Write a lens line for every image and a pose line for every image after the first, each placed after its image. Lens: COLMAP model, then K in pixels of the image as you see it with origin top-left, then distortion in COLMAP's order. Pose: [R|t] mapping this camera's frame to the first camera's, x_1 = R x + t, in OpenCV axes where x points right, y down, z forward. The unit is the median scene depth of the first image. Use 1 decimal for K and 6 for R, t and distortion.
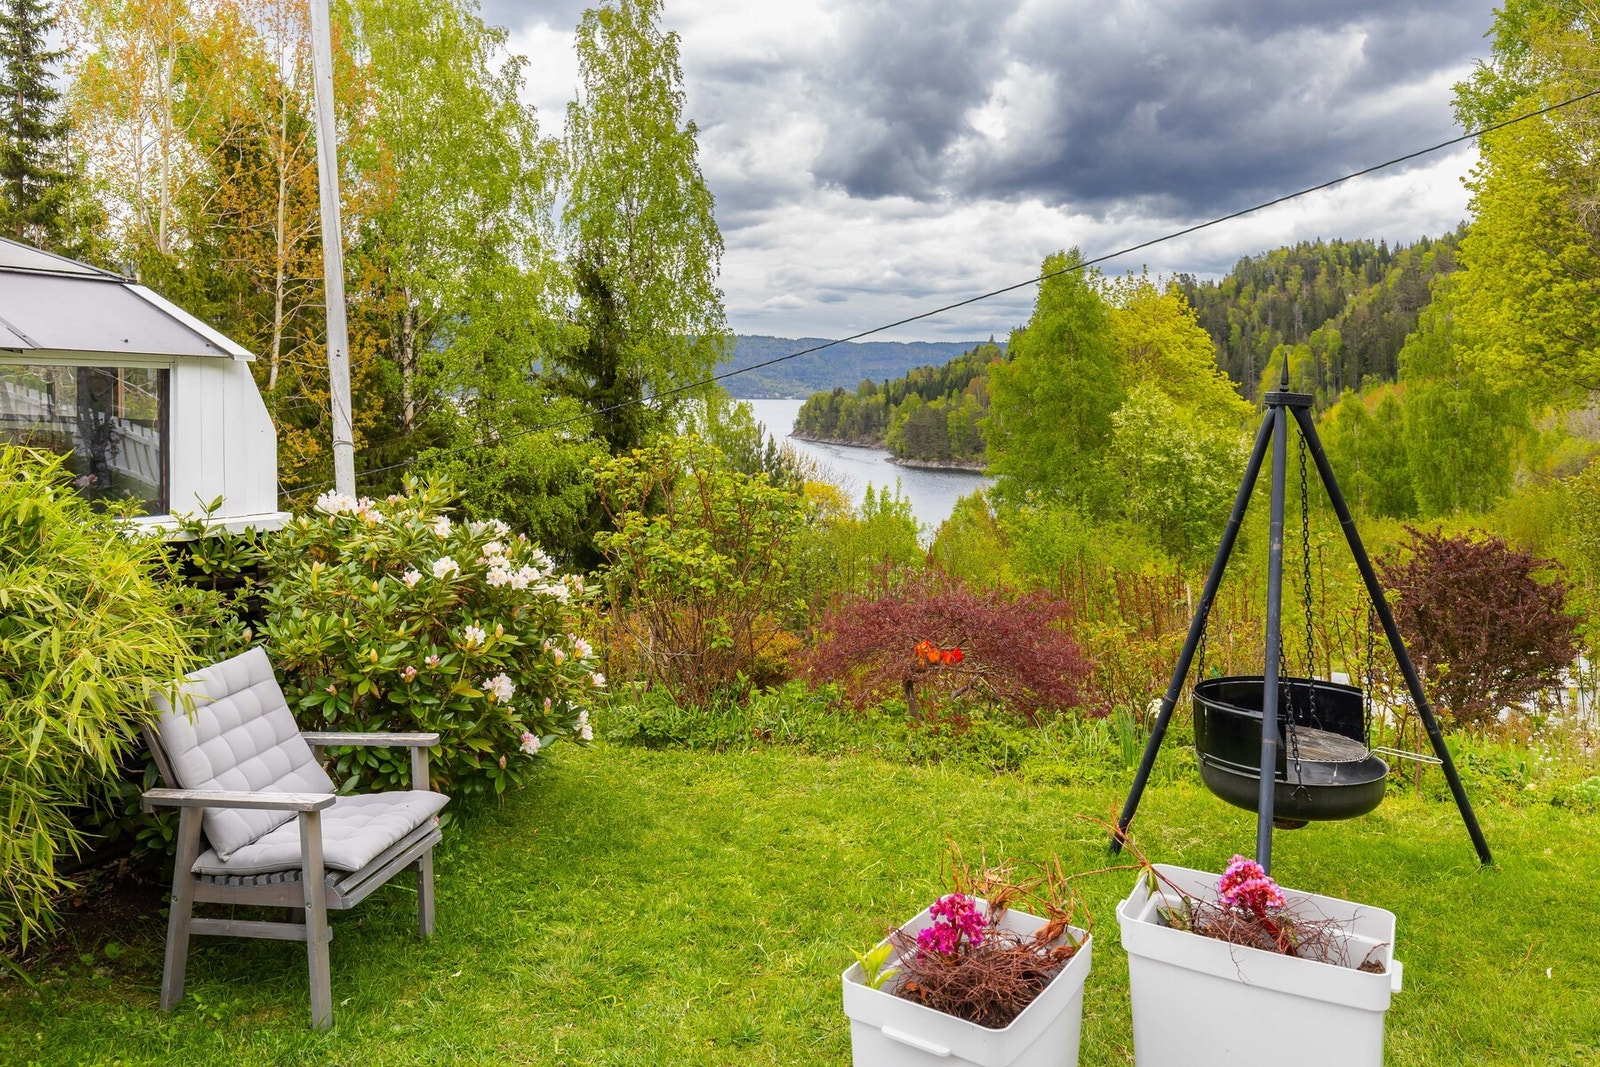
lens RADIAL K [[1218.1, 0, 787.4], [0, 1218.1, 415.9], [0, 0, 1]] dist [0.029723, -0.002029]
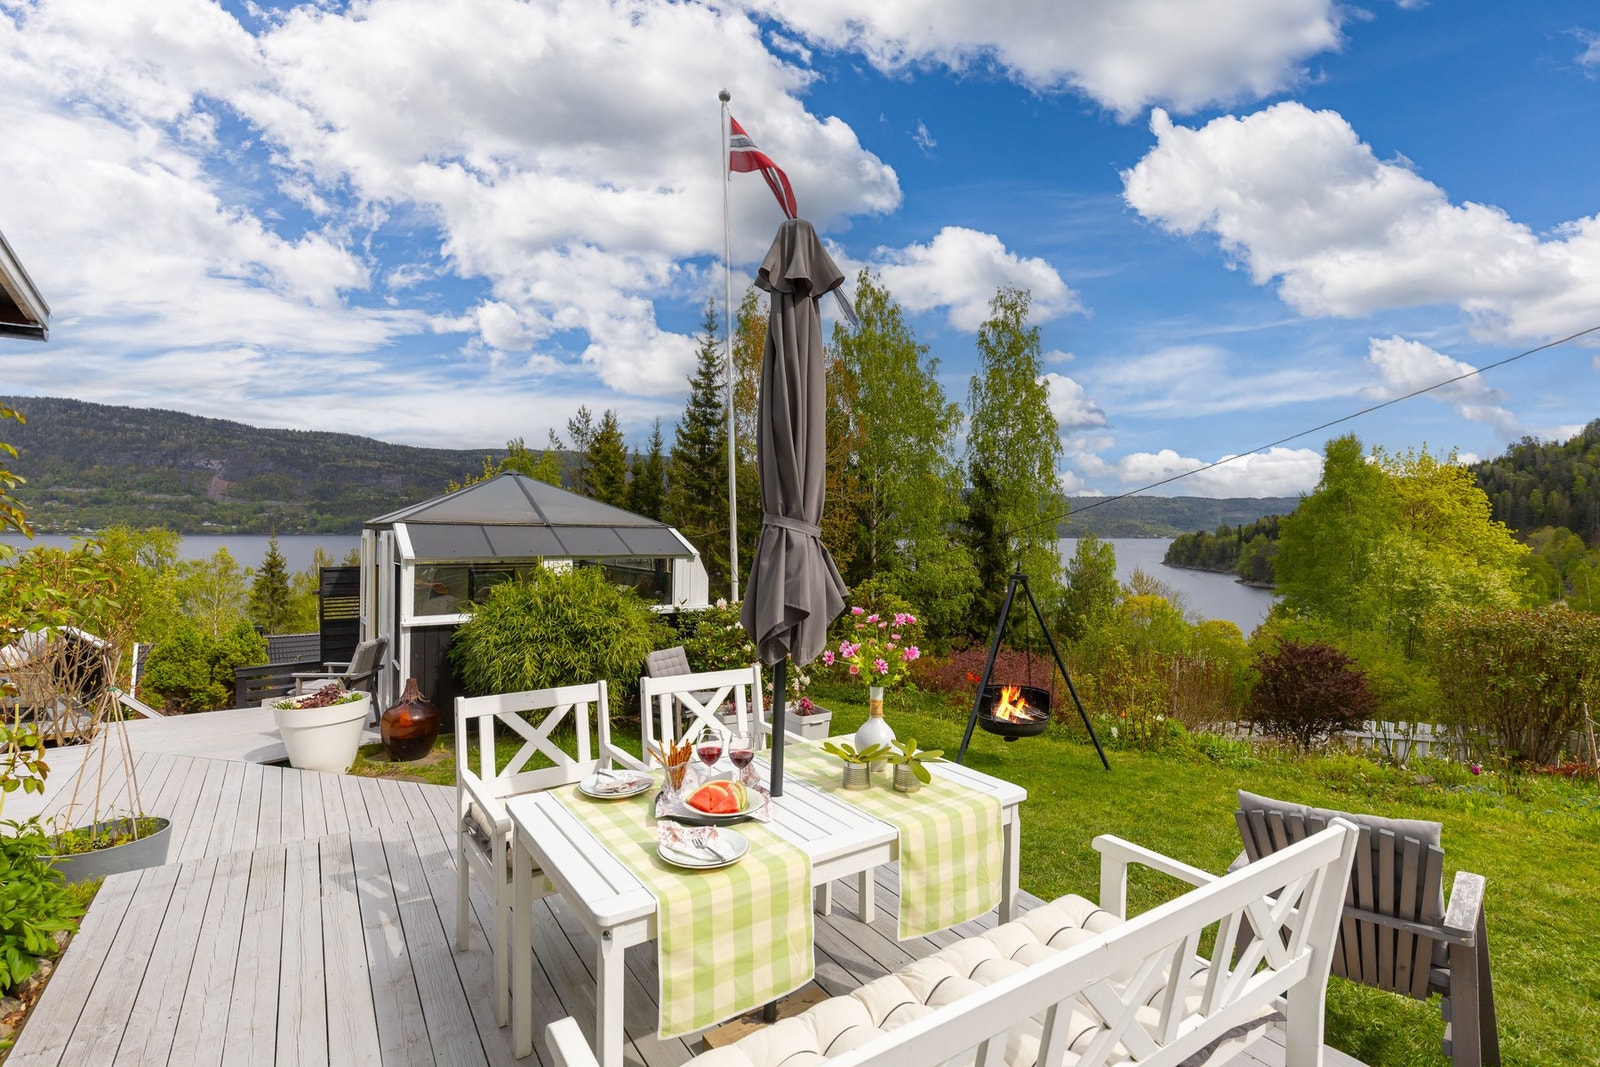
lens RADIAL K [[740.9, 0, 793.0], [0, 740.9, 542.1], [0, 0, 1]] dist [0.012936, -0.000499]
pose [[0.890984, 0.001381, -0.454033, 0.075033], [-0.004953, 0.999965, -0.006679, -0.008167], [0.454008, 0.008200, 0.890960, -0.066429]]
